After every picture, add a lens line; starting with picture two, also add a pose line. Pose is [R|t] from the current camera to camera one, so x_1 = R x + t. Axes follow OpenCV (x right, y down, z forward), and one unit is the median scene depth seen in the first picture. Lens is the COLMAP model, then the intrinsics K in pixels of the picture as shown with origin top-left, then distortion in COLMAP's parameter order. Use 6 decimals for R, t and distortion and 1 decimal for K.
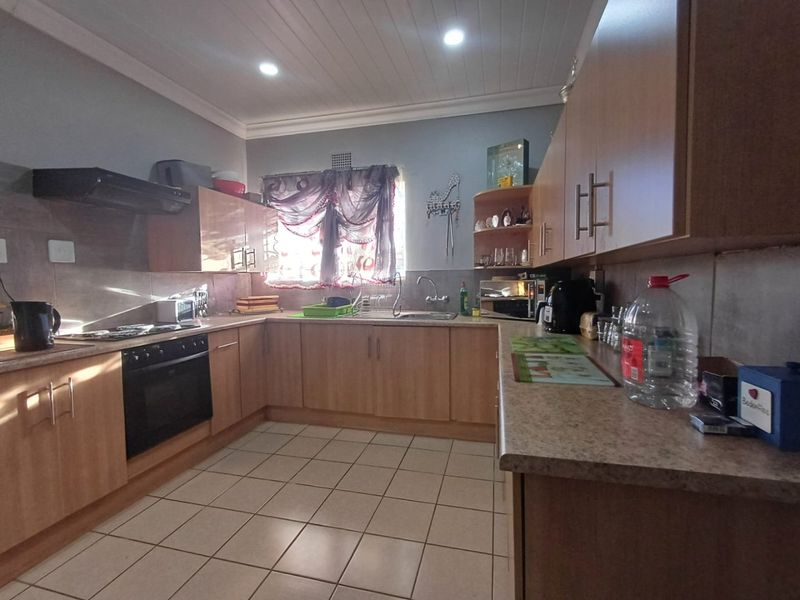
lens RADIAL K [[366.8, 0, 406.9], [0, 366.8, 297.9], [0, 0, 1]] dist [0.006911, -0.005276]
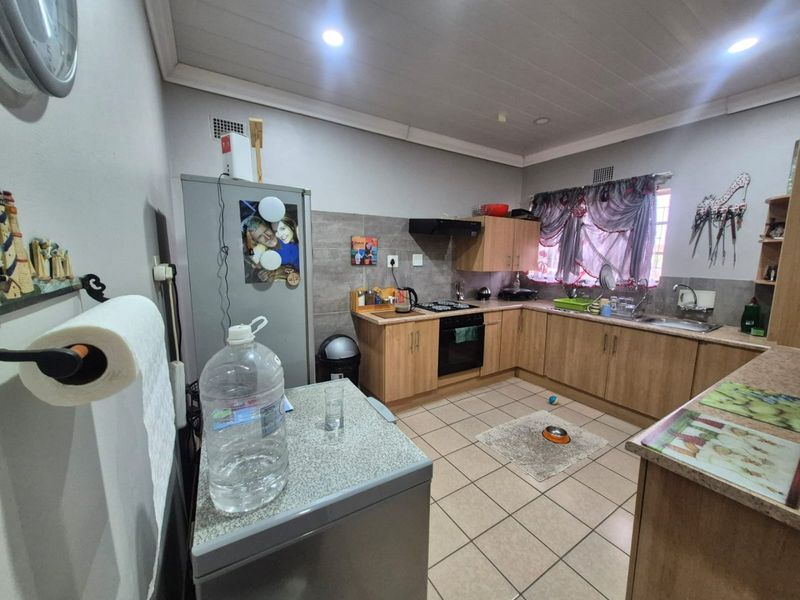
lens RADIAL K [[314.7, 0, 401.4], [0, 314.7, 297.3], [0, 0, 1]] dist [-0.000961, -0.000891]
pose [[0.716085, 0.113844, -0.688667, 0.108918], [-0.057034, 0.992854, 0.104825, -0.077878], [0.695679, -0.035787, 0.717461, -0.178760]]
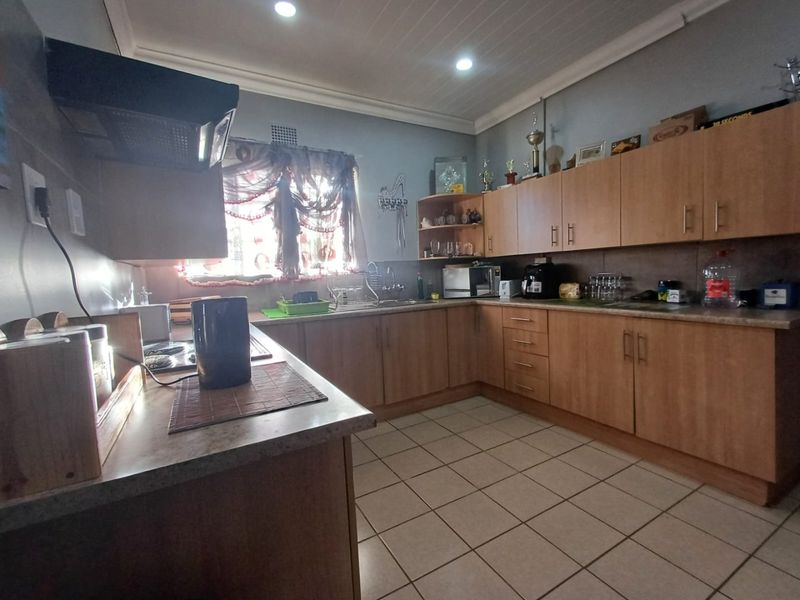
lens RADIAL K [[366.8, 0, 410.2], [0, 366.8, 298.6], [0, 0, 1]] dist [0.006911, -0.005276]
pose [[0.717730, -0.068056, 0.692988, -0.726585], [0.070030, 0.997221, 0.025403, 0.011631], [-0.692791, 0.030297, 0.720502, 0.226654]]
